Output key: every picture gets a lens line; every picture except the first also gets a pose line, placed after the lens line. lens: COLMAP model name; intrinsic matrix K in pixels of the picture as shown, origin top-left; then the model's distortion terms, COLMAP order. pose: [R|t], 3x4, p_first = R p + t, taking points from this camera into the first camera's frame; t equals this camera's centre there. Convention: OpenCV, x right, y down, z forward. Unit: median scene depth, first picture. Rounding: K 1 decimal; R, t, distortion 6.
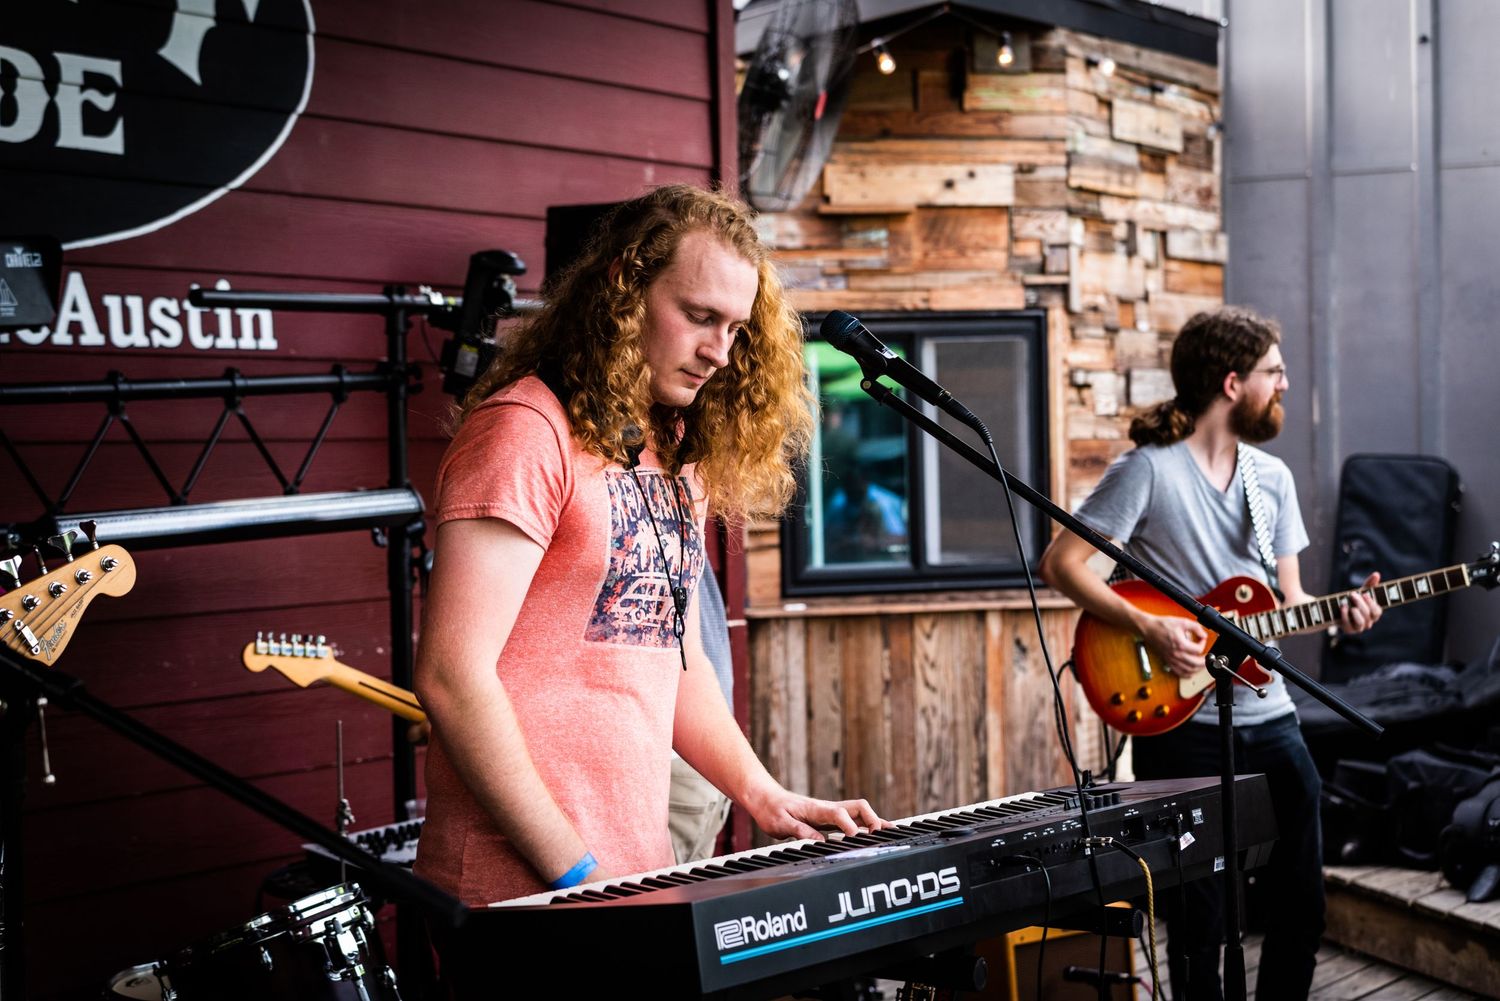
lens RADIAL K [[2979.5, 0, 750.0], [0, 2979.5, 500.5], [0, 0, 1]] dist [-0.024509, 0.075025]
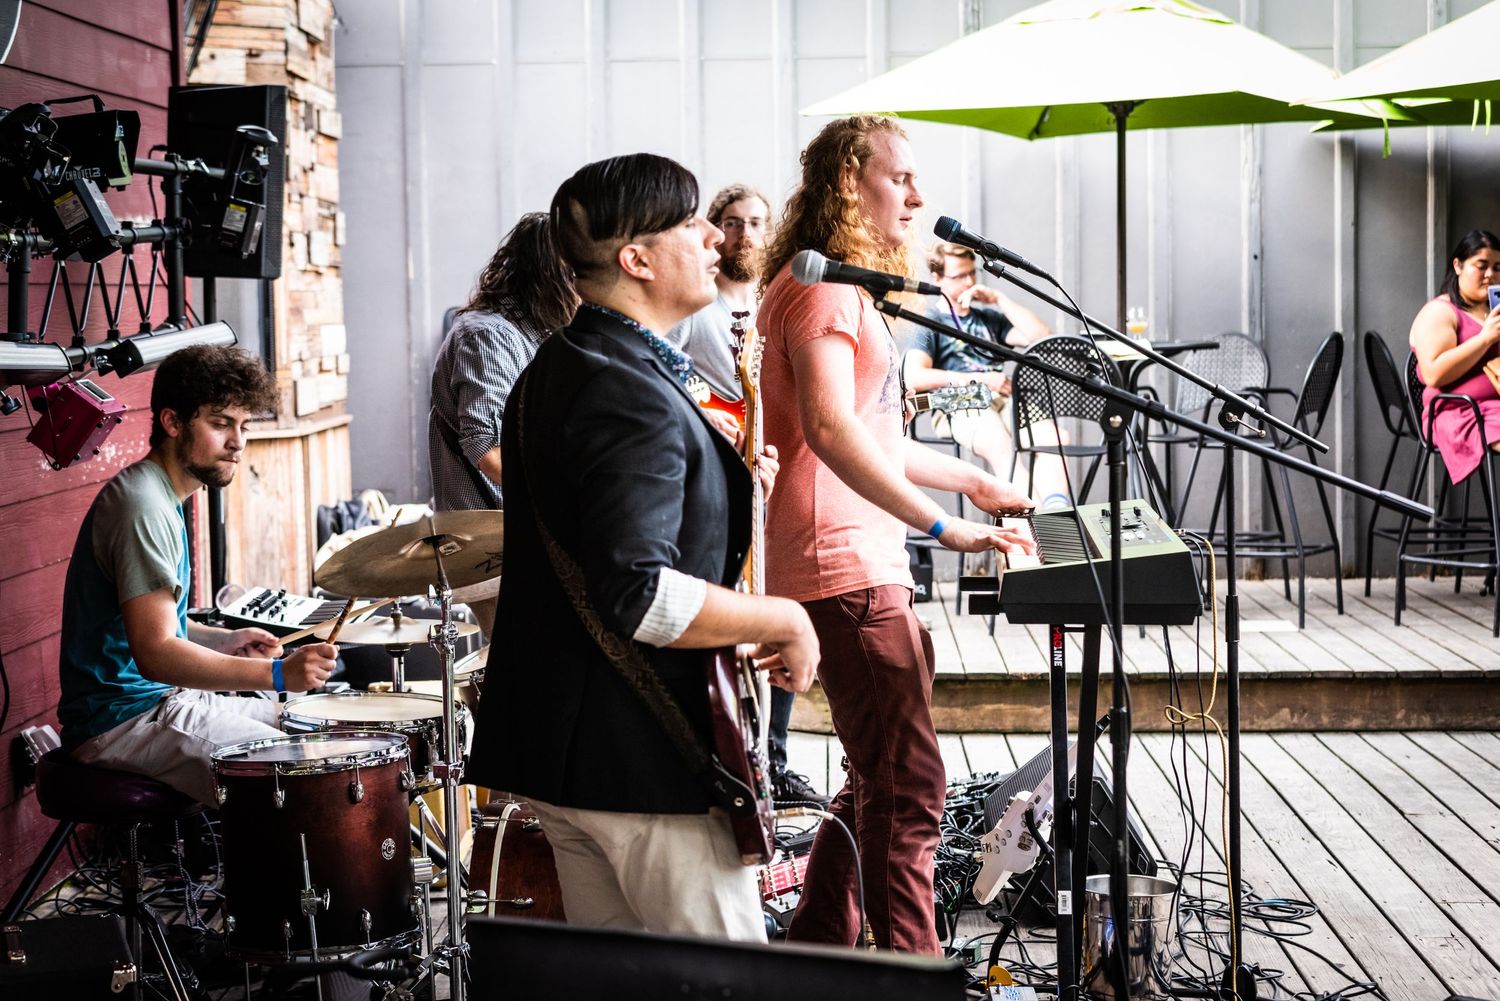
lens RADIAL K [[2979.5, 0, 750.0], [0, 2979.5, 500.5], [0, 0, 1]] dist [-0.024509, 0.075025]
pose [[0.871285, -0.029312, 0.489901, -0.520196], [0.006869, 0.998845, 0.047547, 0.011575], [-0.490729, -0.038062, 0.870480, -0.156527]]
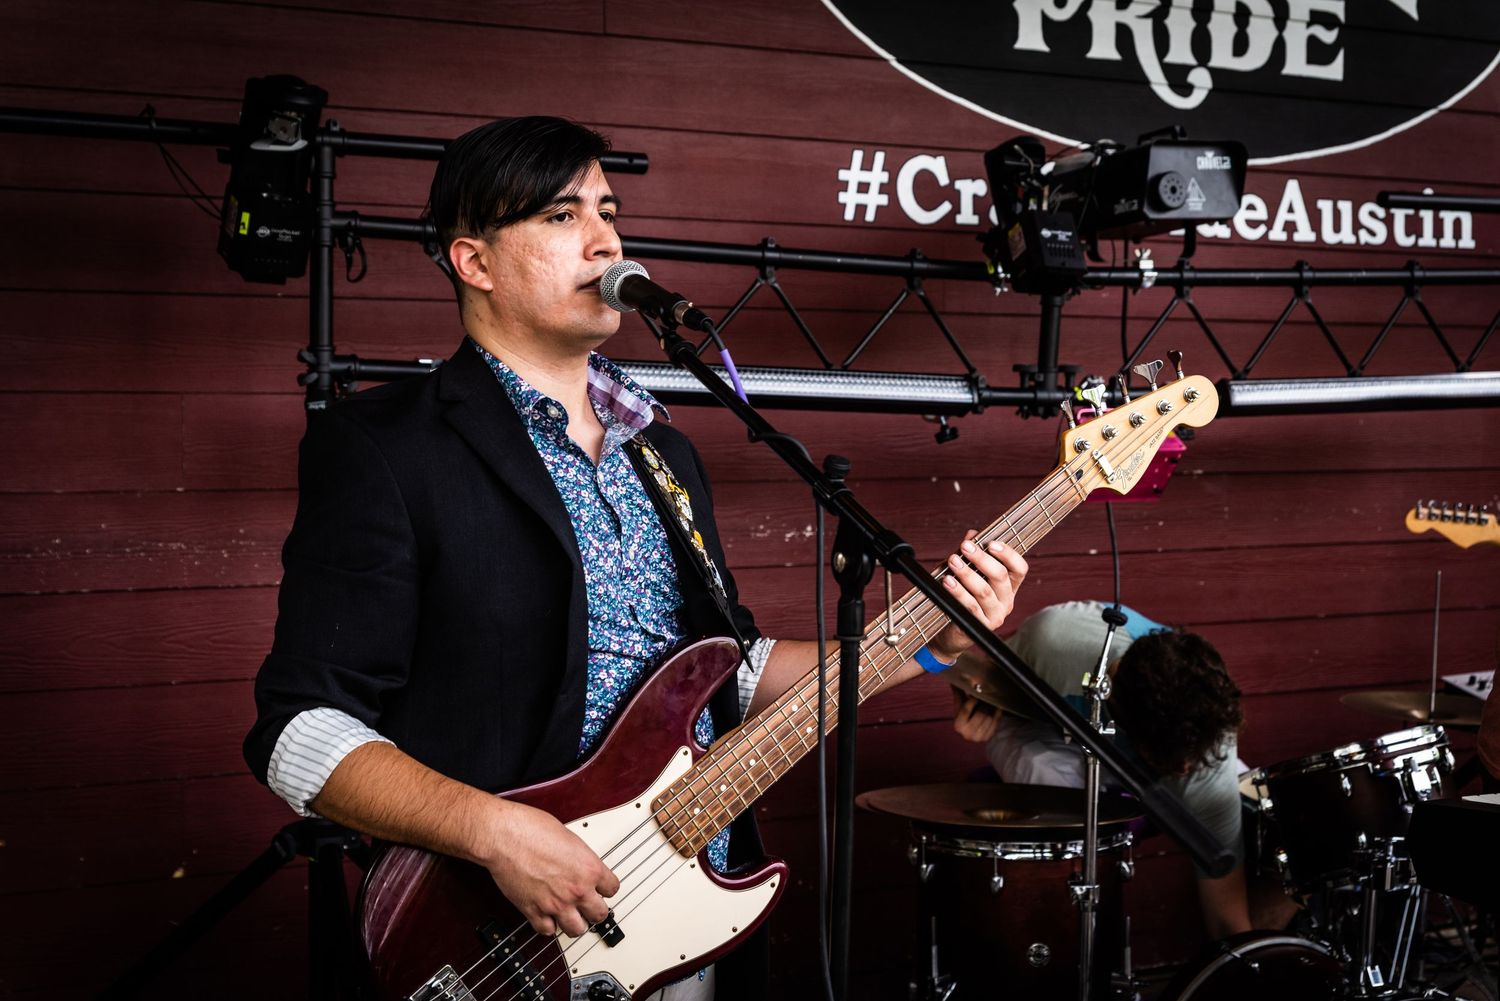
lens RADIAL K [[2092.6, 0, 754.7], [0, 2092.6, 513.3], [0, 0, 1]] dist [-0.013221, -0.019254]
pose [[0.853818, 0.076743, -0.514884, 0.031637], [-0.042194, 0.996022, 0.078486, 0.000258], [0.518859, -0.045288, 0.853659, 0.159410]]
